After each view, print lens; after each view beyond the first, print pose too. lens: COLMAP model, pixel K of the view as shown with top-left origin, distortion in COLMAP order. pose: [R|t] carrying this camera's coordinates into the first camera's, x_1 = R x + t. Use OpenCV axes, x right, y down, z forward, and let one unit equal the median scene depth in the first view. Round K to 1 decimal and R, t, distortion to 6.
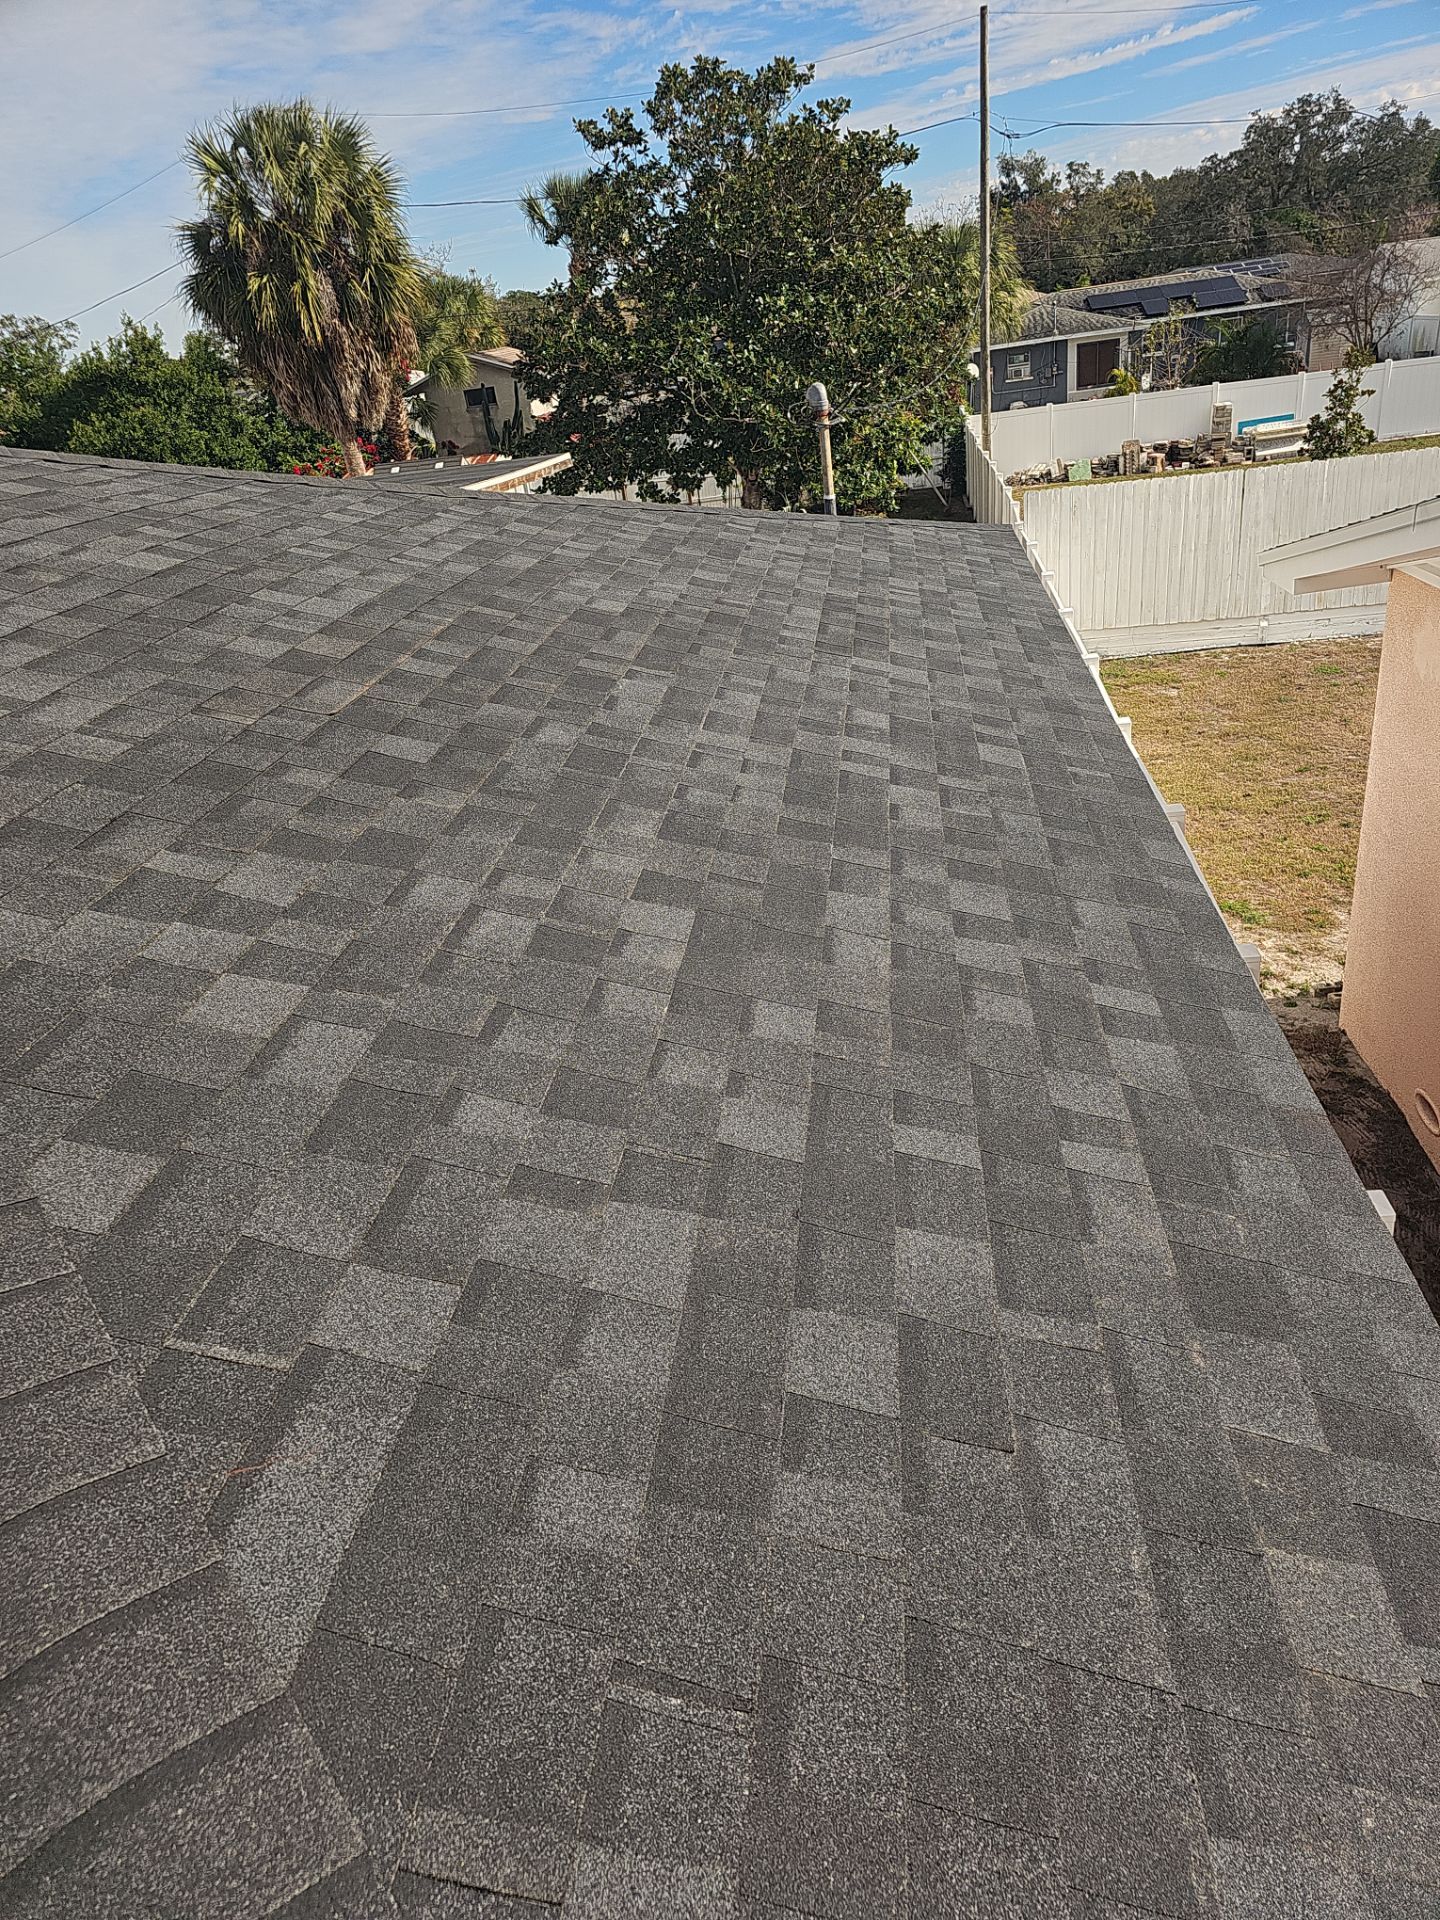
lens RADIAL K [[1274.1, 0, 719.2], [0, 1274.1, 963.8], [0, 0, 1]] dist [0.047442, -0.030766]
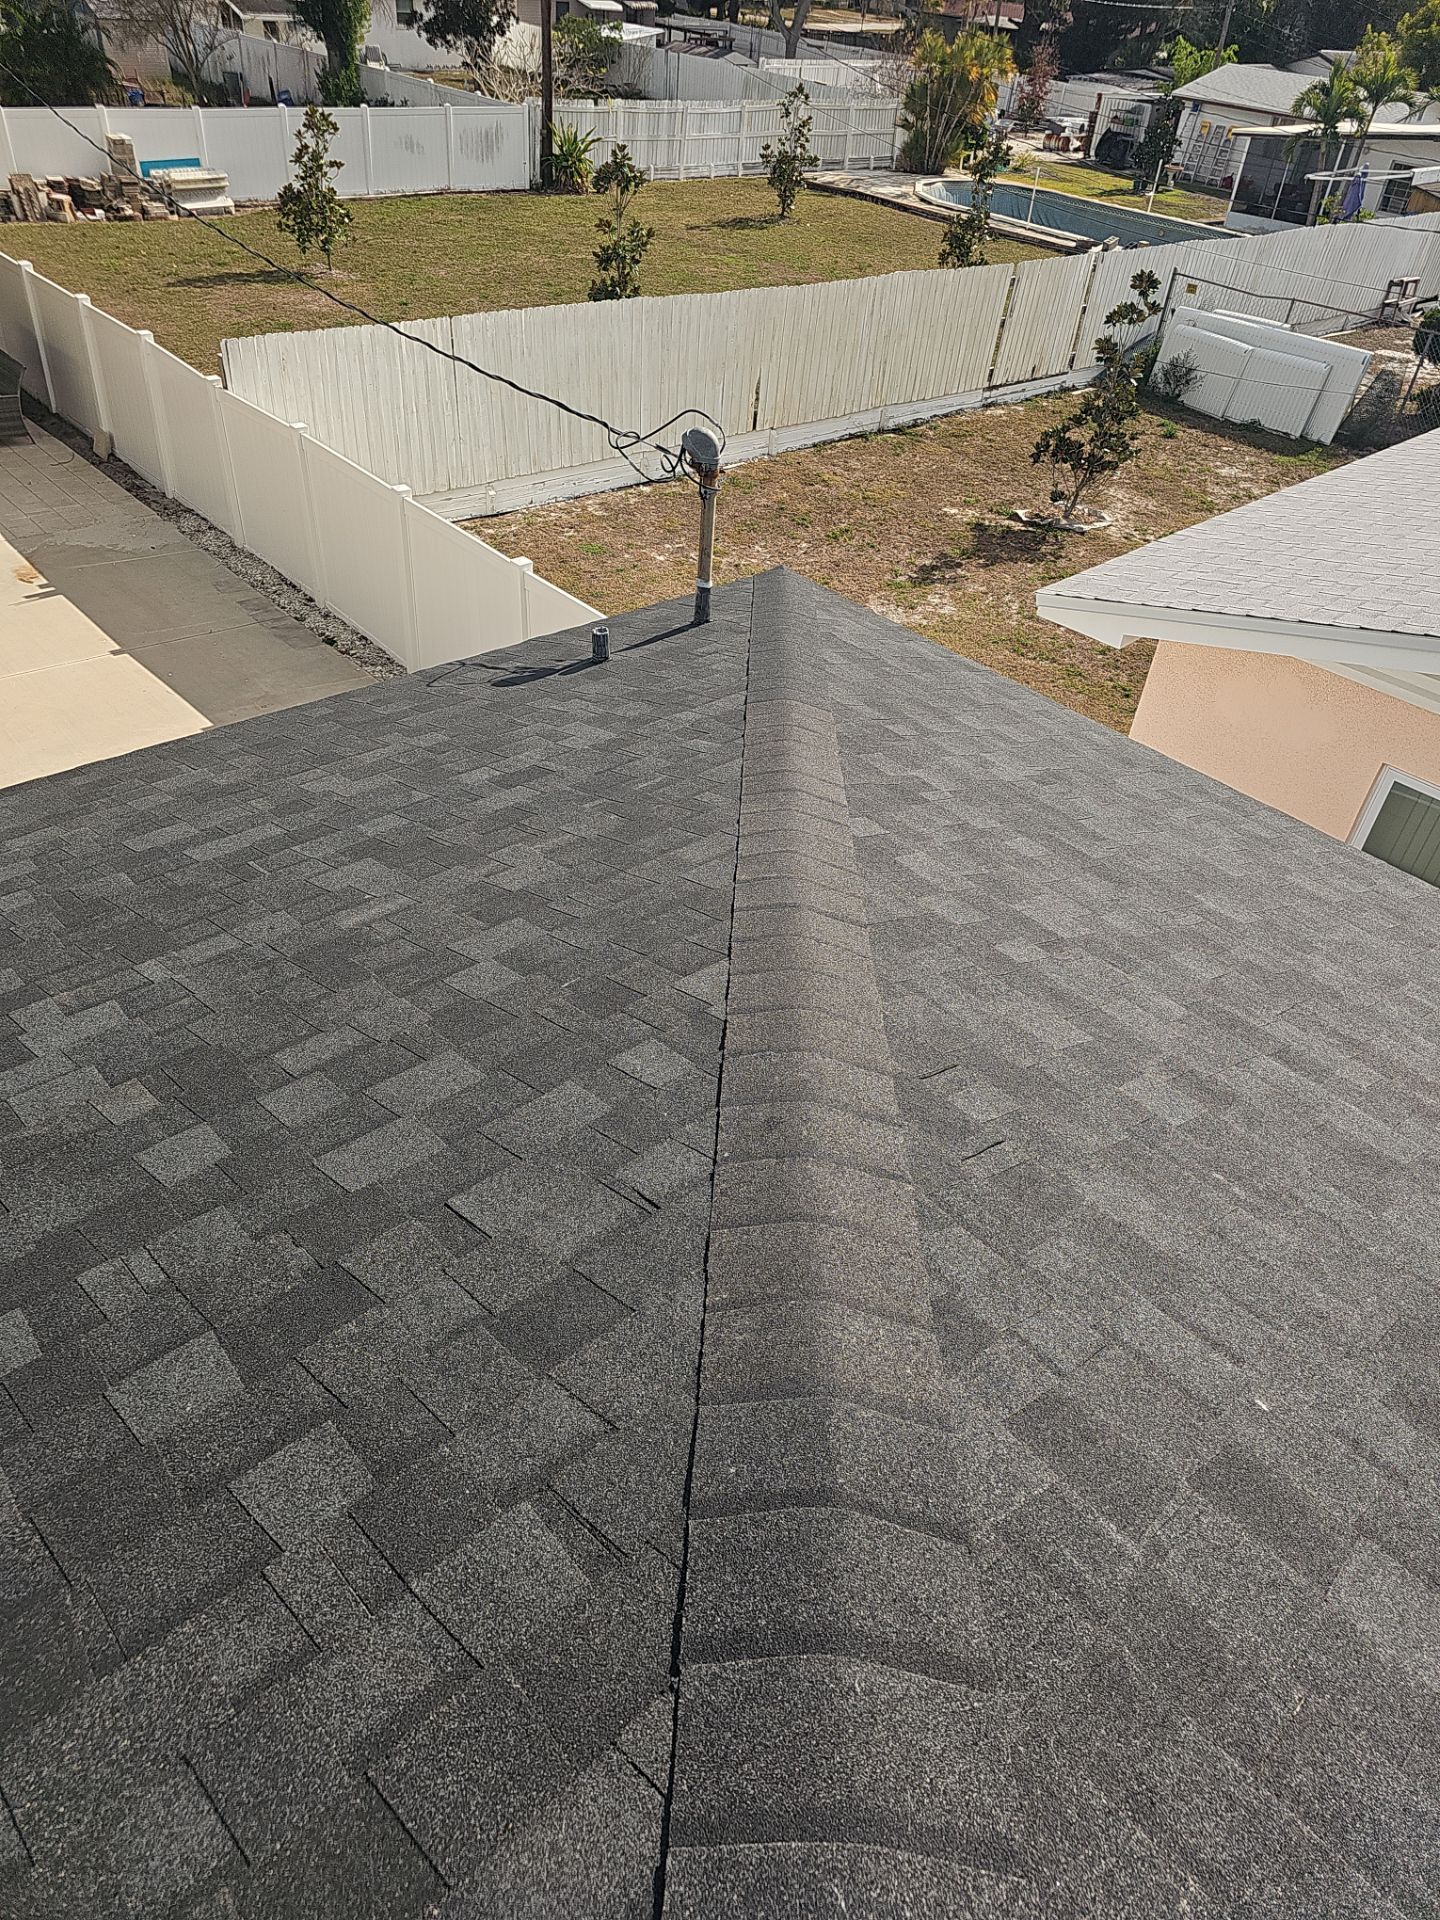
lens RADIAL K [[1274.1, 0, 732.9], [0, 1274.1, 958.0], [0, 0, 1]] dist [0.047442, -0.030766]
pose [[0.642955, -0.333372, 0.689545, -0.135963], [0.194922, 0.941881, 0.273616, -0.106221], [-0.740685, -0.041515, 0.670569, 0.150884]]
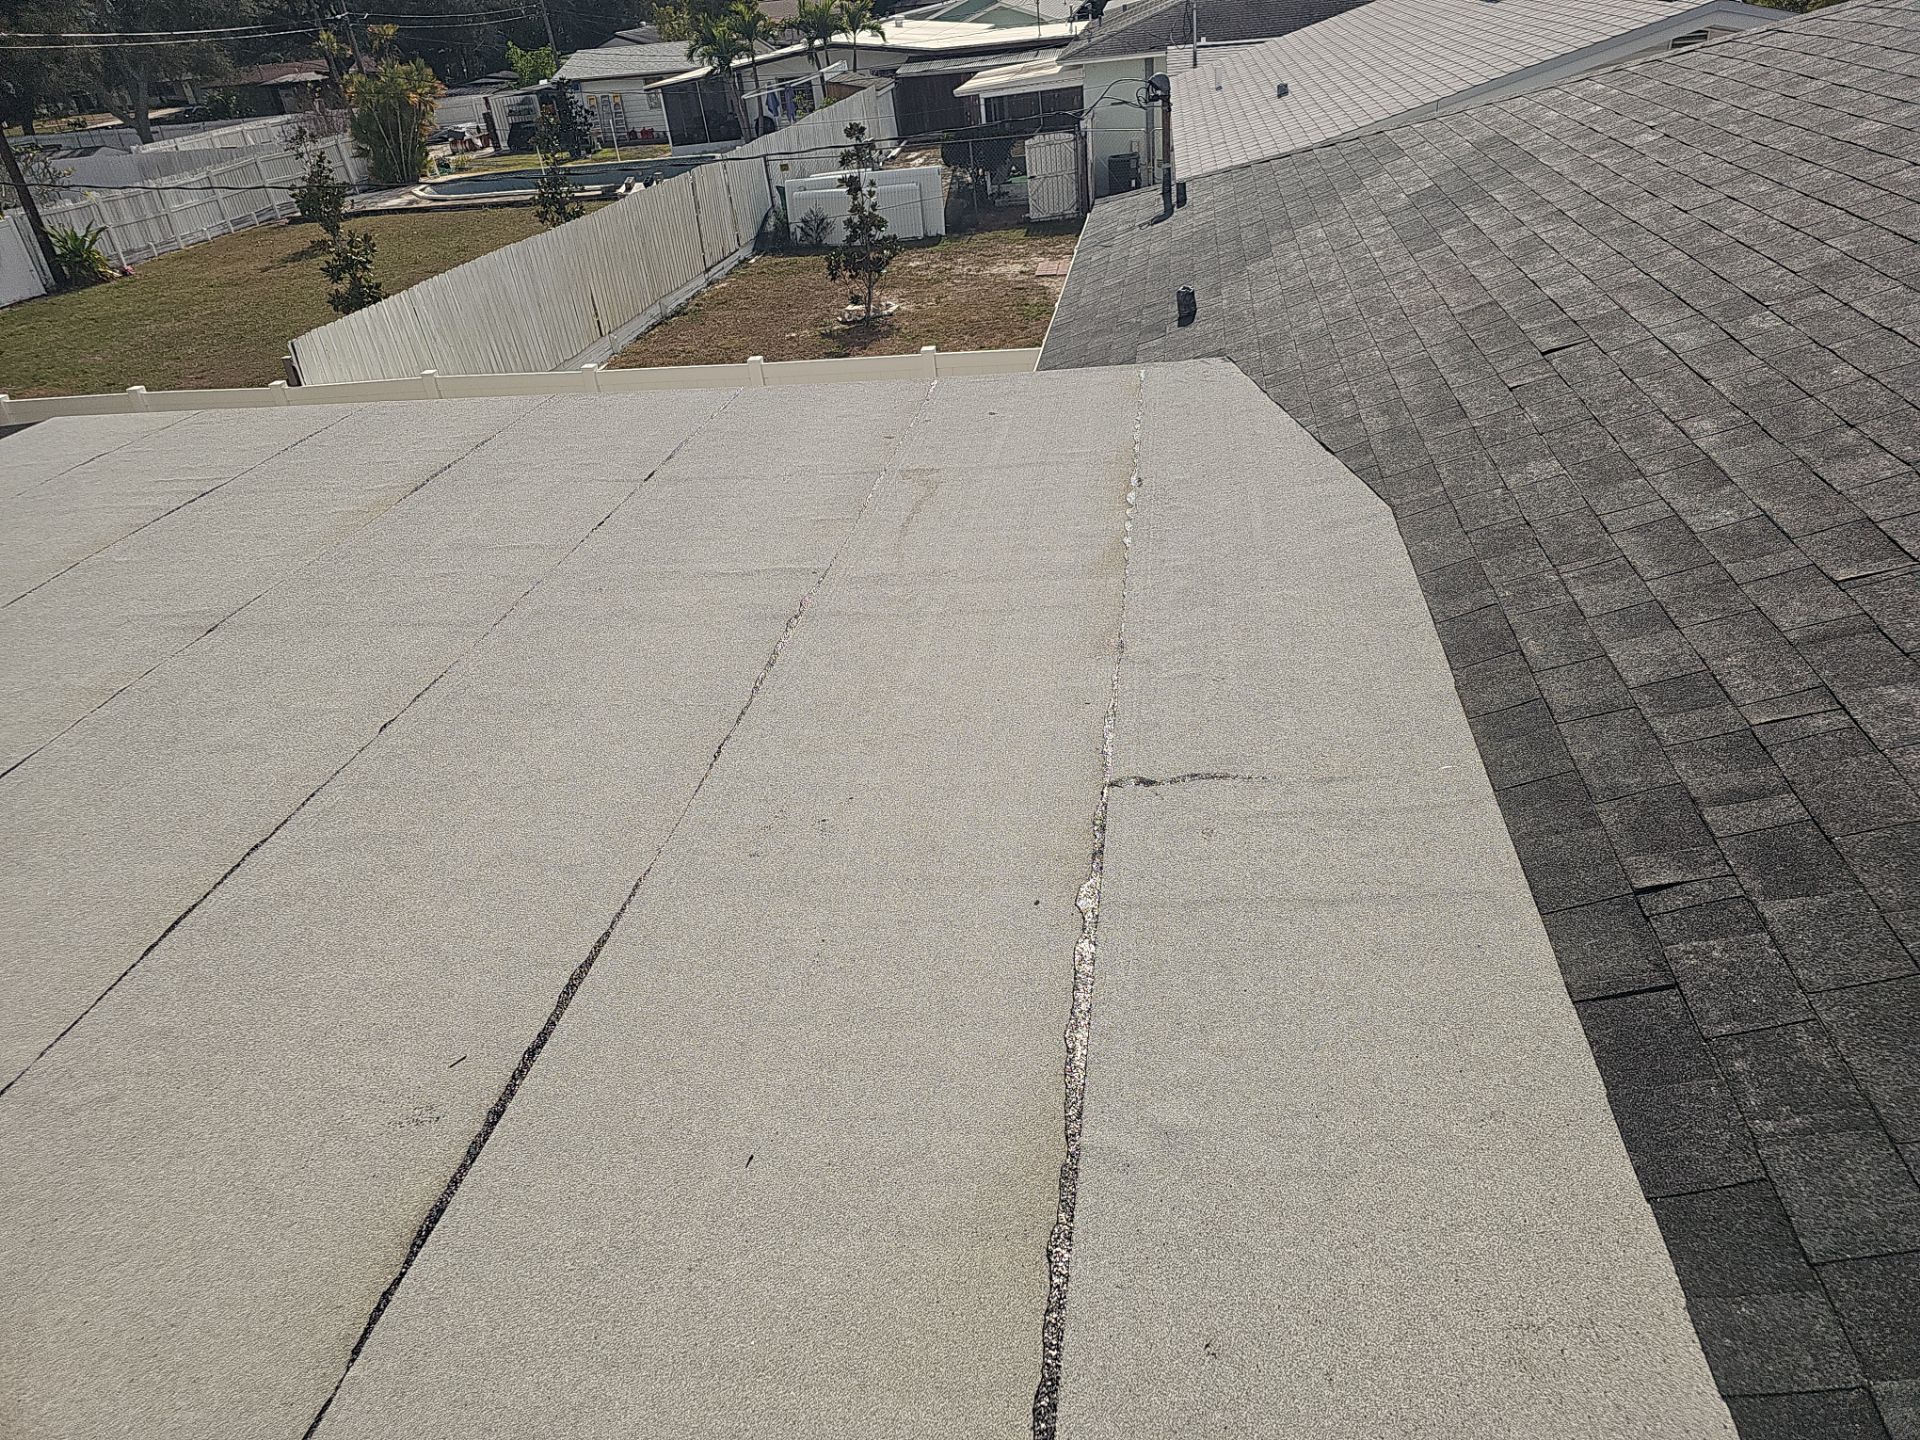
lens RADIAL K [[1274.1, 0, 972.4], [0, 1274.1, 704.8], [0, 0, 1]] dist [0.047442, -0.030766]
pose [[0.051490, -0.400462, 0.914865, -0.370525], [0.527568, 0.788730, 0.315557, -0.131193], [-0.847951, 0.466406, 0.251883, 0.323997]]
